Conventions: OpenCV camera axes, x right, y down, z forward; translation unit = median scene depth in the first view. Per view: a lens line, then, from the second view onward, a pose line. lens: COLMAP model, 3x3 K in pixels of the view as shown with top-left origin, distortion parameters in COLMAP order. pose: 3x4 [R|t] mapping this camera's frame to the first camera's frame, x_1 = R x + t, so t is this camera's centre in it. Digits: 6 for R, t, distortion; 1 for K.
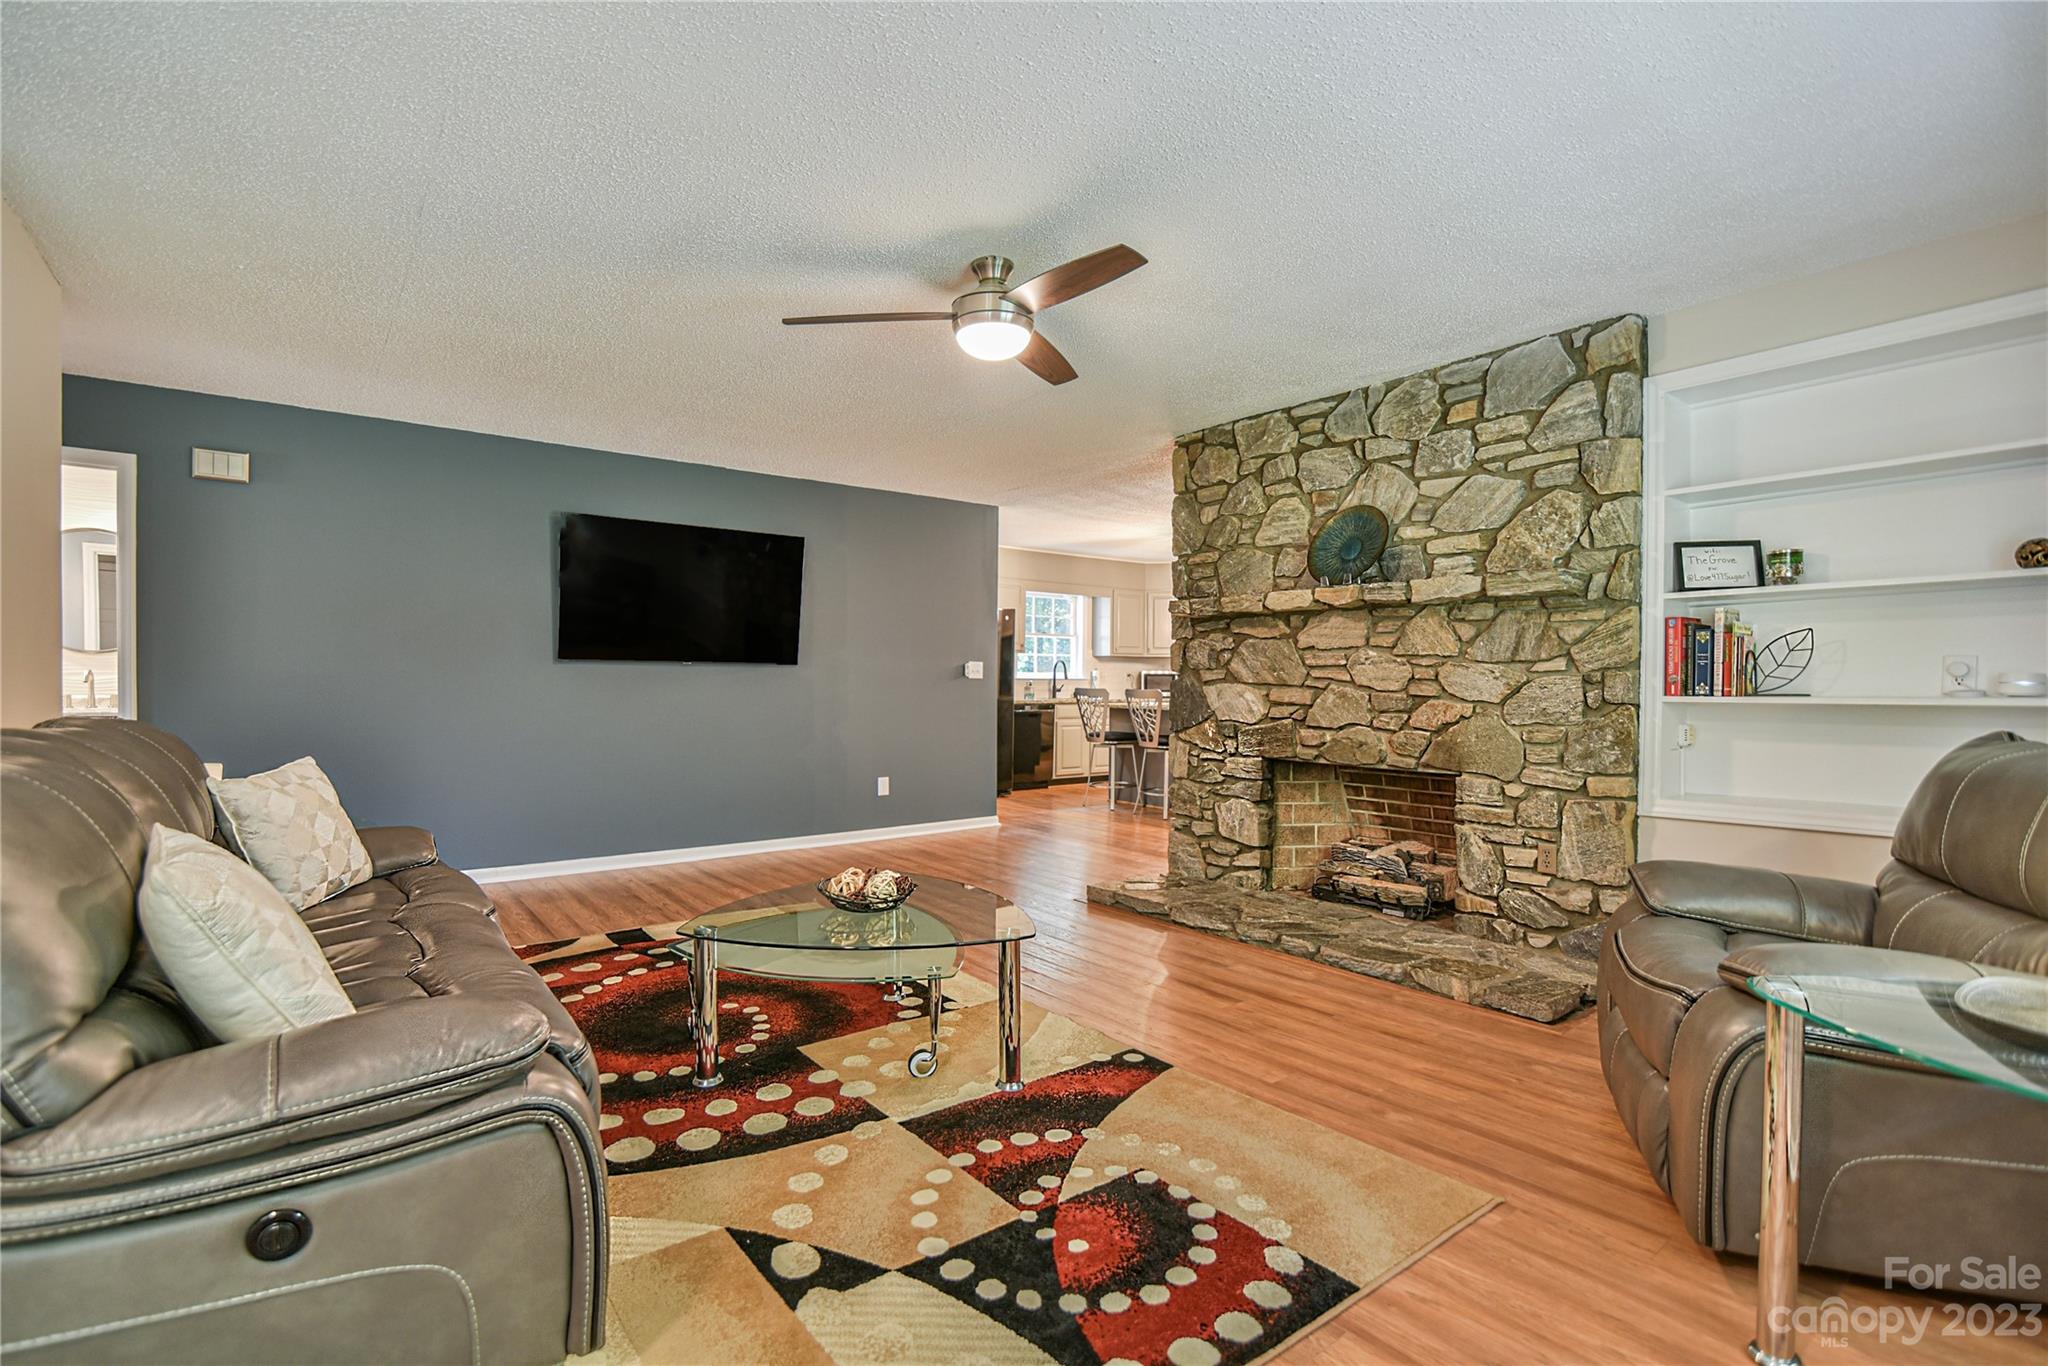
lens RADIAL K [[956.7, 0, 1021.9], [0, 956.7, 692.9], [0, 0, 1]] dist [-0.023259, -0.000302]
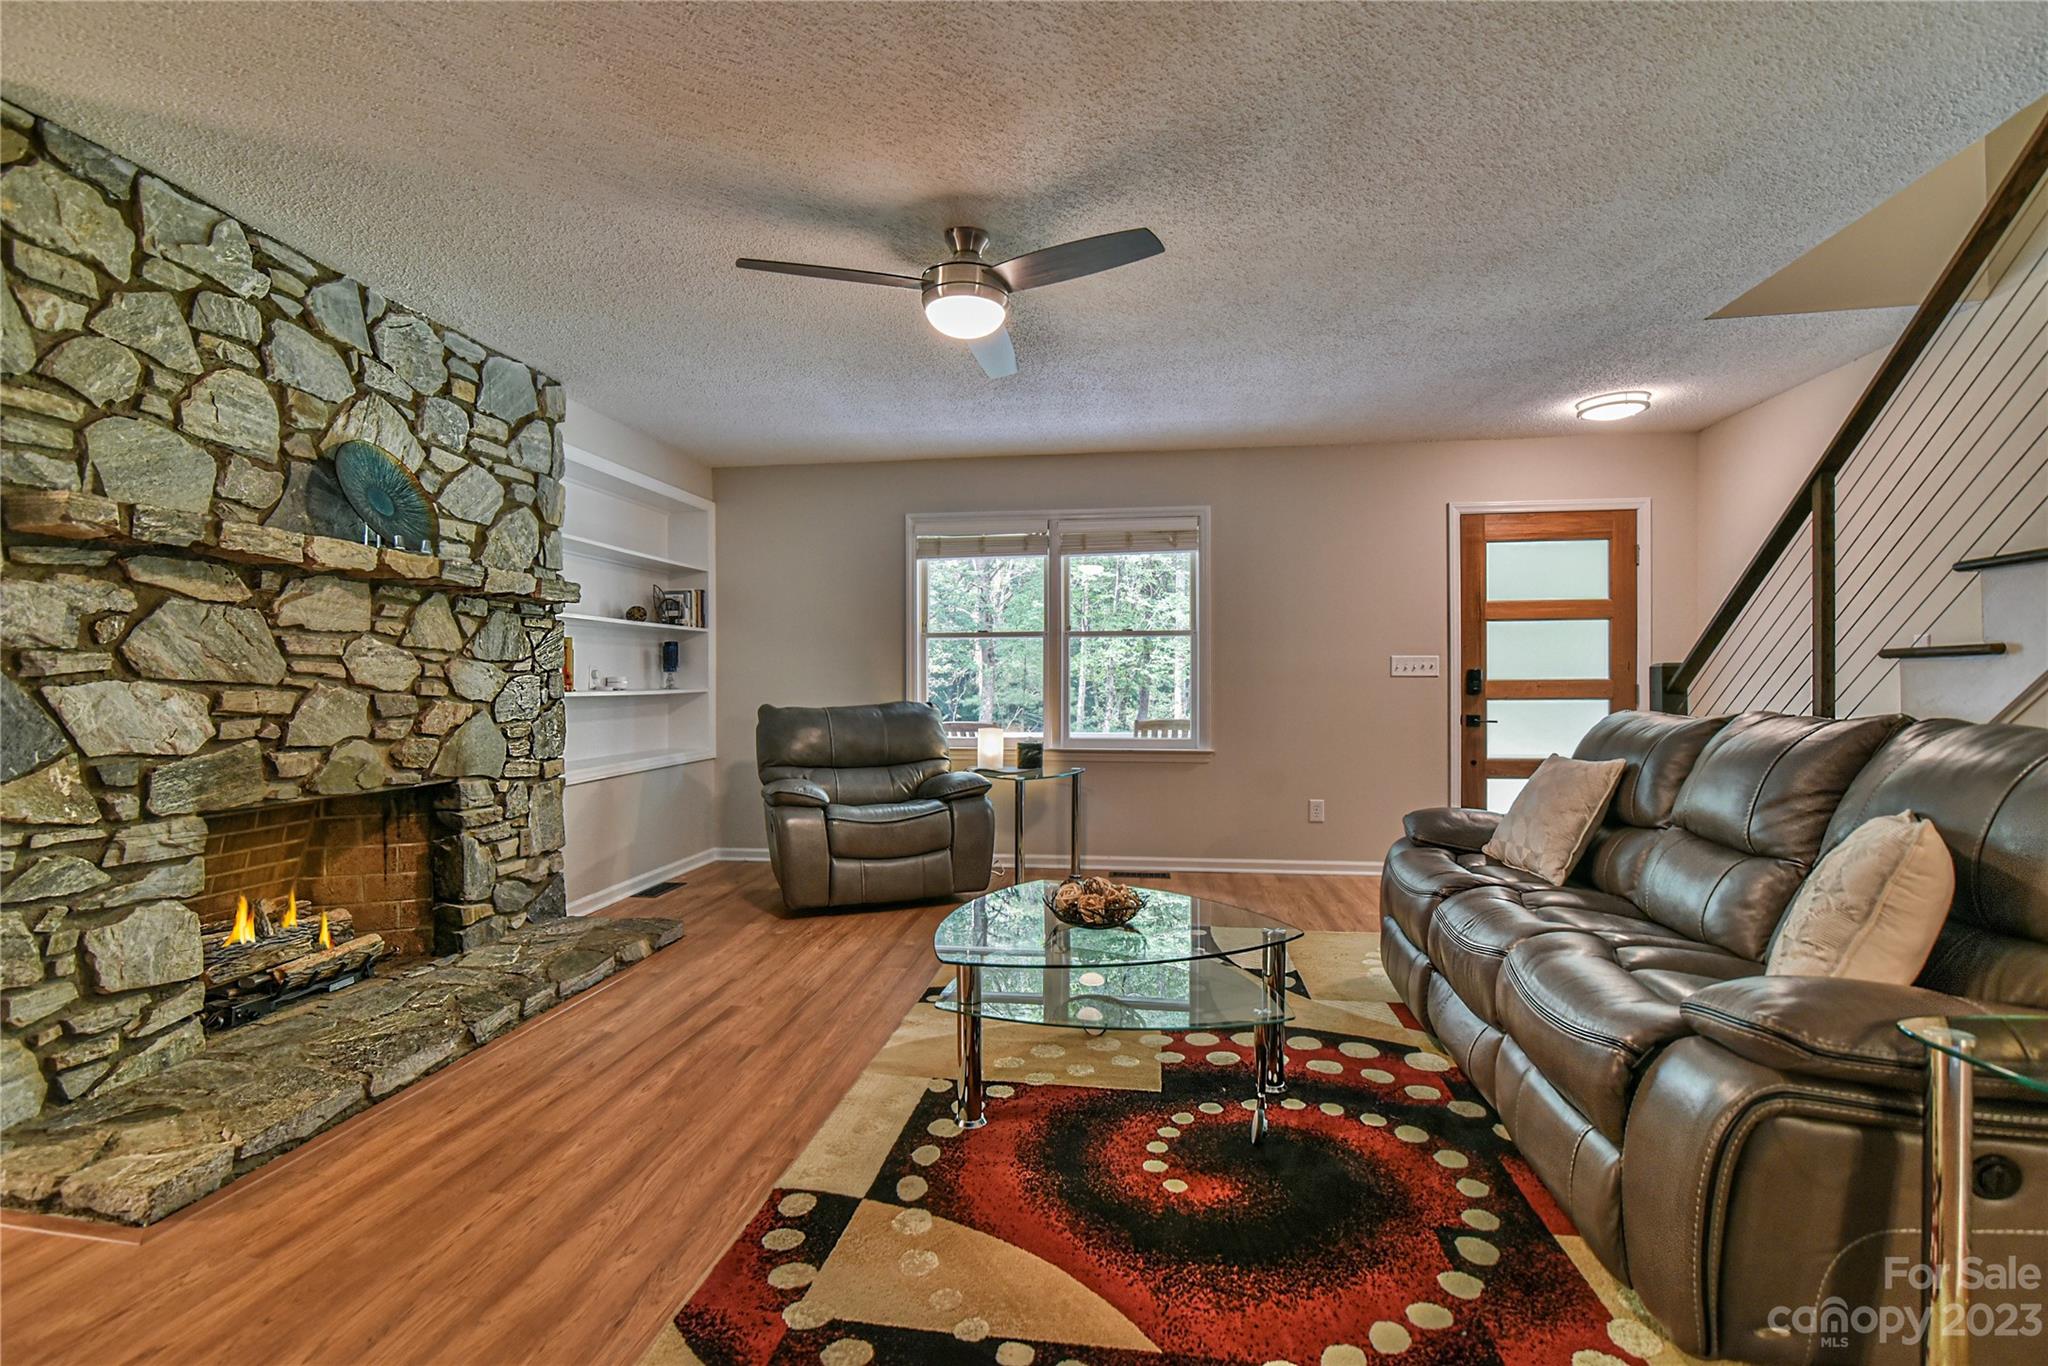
lens RADIAL K [[949.0, 0, 990.2], [0, 949.0, 696.3], [0, 0, 1]] dist [-0.014464, 0.000031]
pose [[-0.685120, -0.010076, 0.728361, -0.535240], [0.006163, 0.999788, 0.019628, -0.010522], [-0.728404, 0.017937, -0.684913, 1.195844]]
